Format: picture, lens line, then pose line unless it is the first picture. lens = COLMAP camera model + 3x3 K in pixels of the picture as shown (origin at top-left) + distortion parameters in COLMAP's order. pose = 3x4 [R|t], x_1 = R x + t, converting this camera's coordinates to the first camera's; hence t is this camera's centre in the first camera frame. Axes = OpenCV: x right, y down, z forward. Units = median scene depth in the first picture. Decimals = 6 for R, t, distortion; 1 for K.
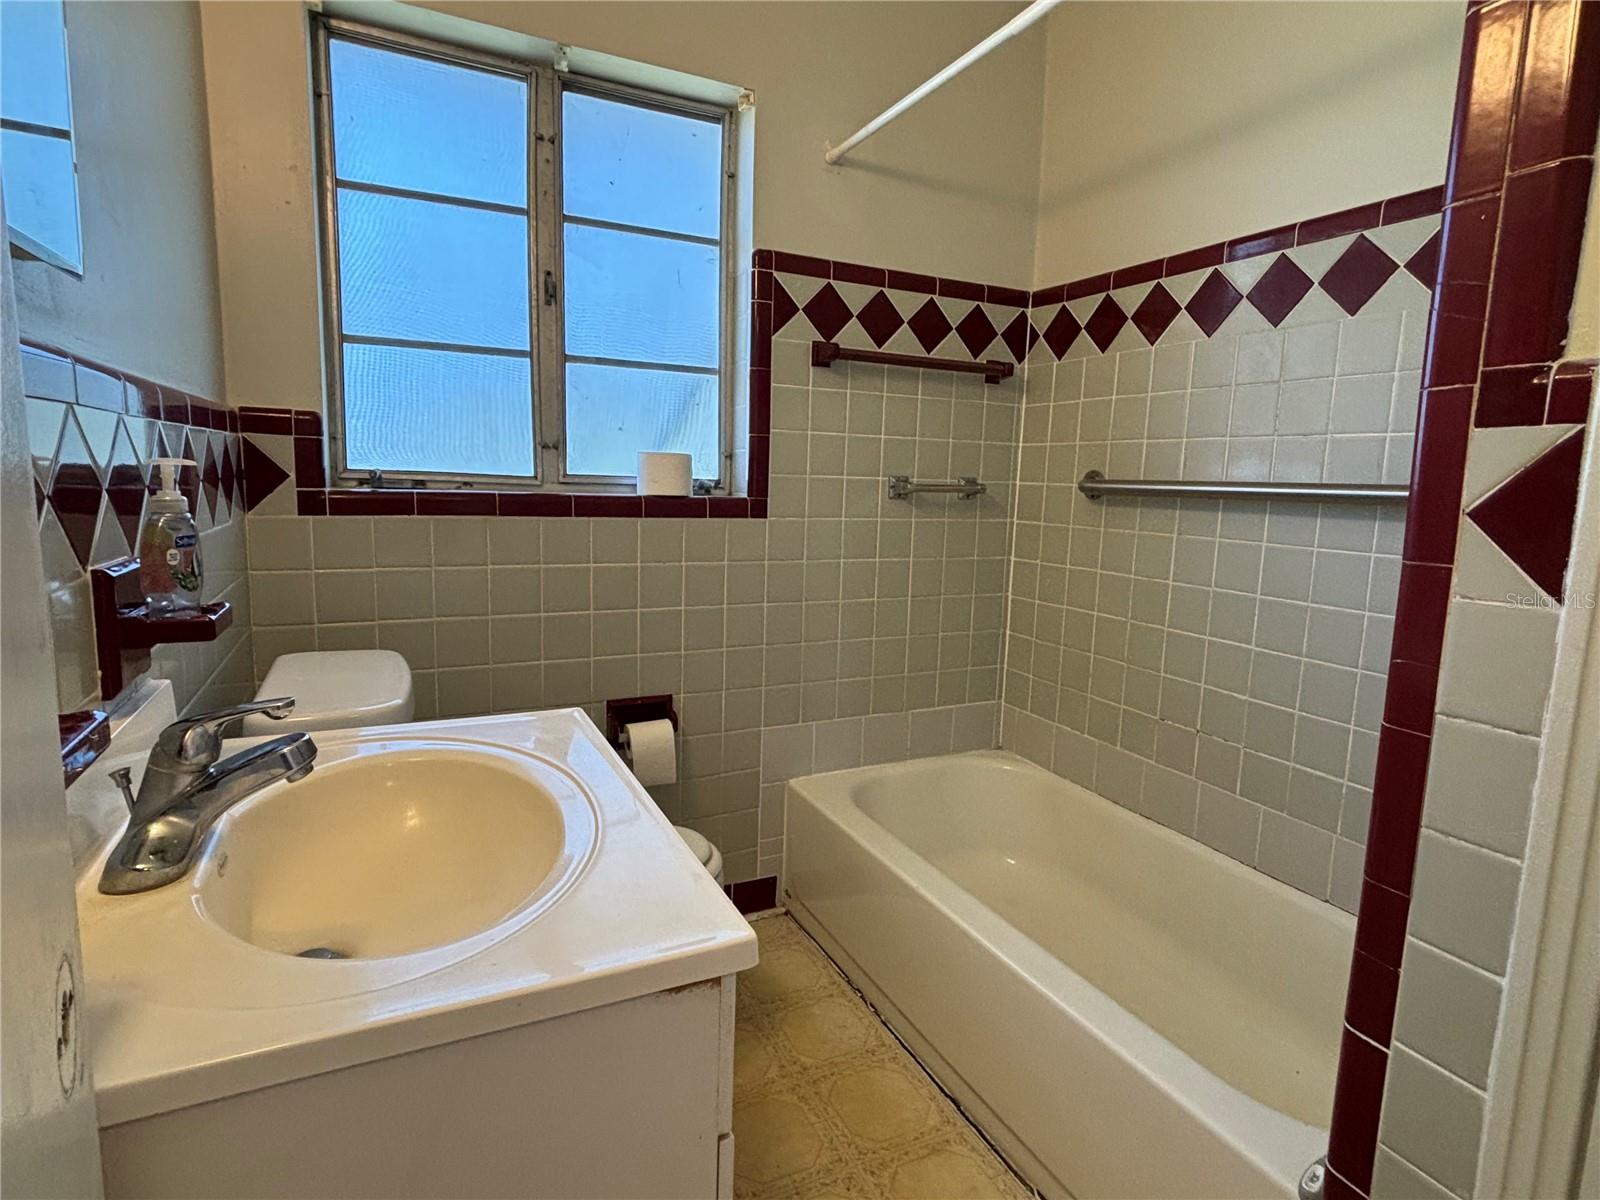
lens RADIAL K [[825.1, 0, 805.2], [0, 825.1, 591.6], [0, 0, 1]] dist [-0.003054, -0.000843]
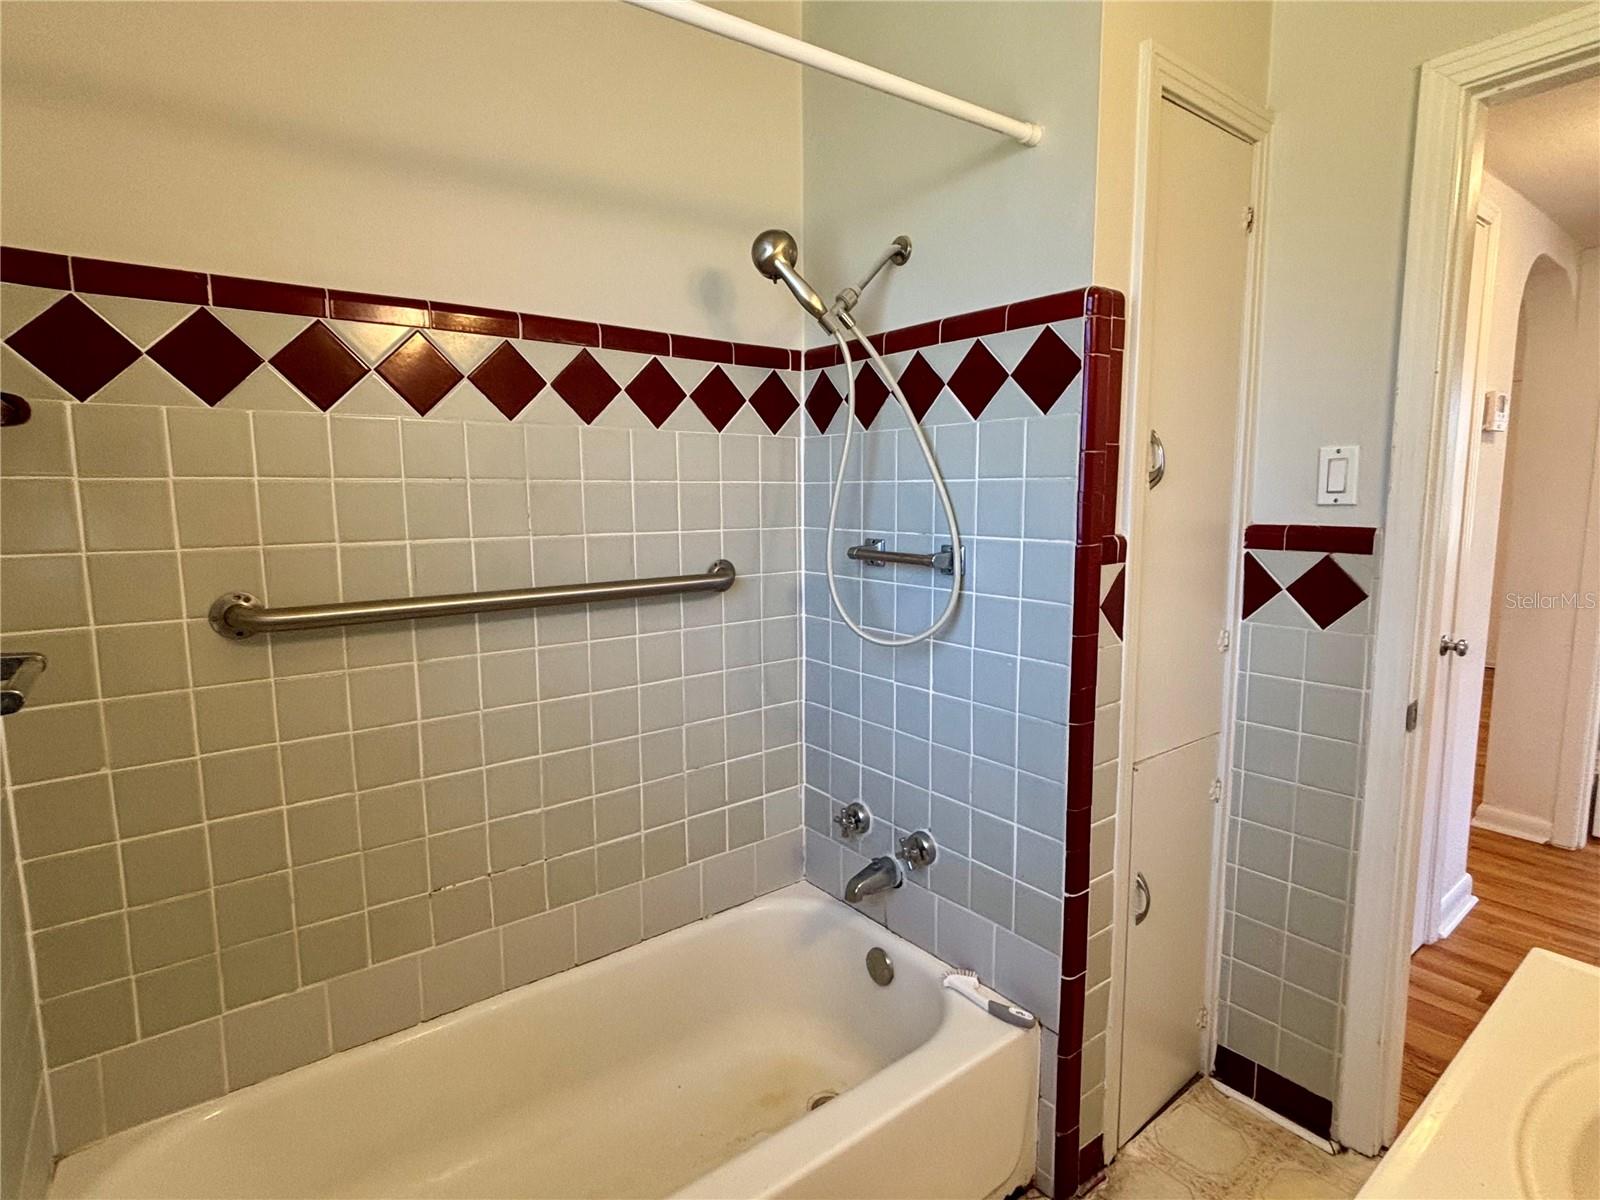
lens RADIAL K [[825.1, 0, 806.8], [0, 825.1, 594.7], [0, 0, 1]] dist [-0.003054, -0.000843]
pose [[-0.198576, -0.150182, 0.968511, -0.387223], [0.139754, 0.973753, 0.179649, -0.229308], [-0.970070, 0.171027, -0.172375, 0.800893]]
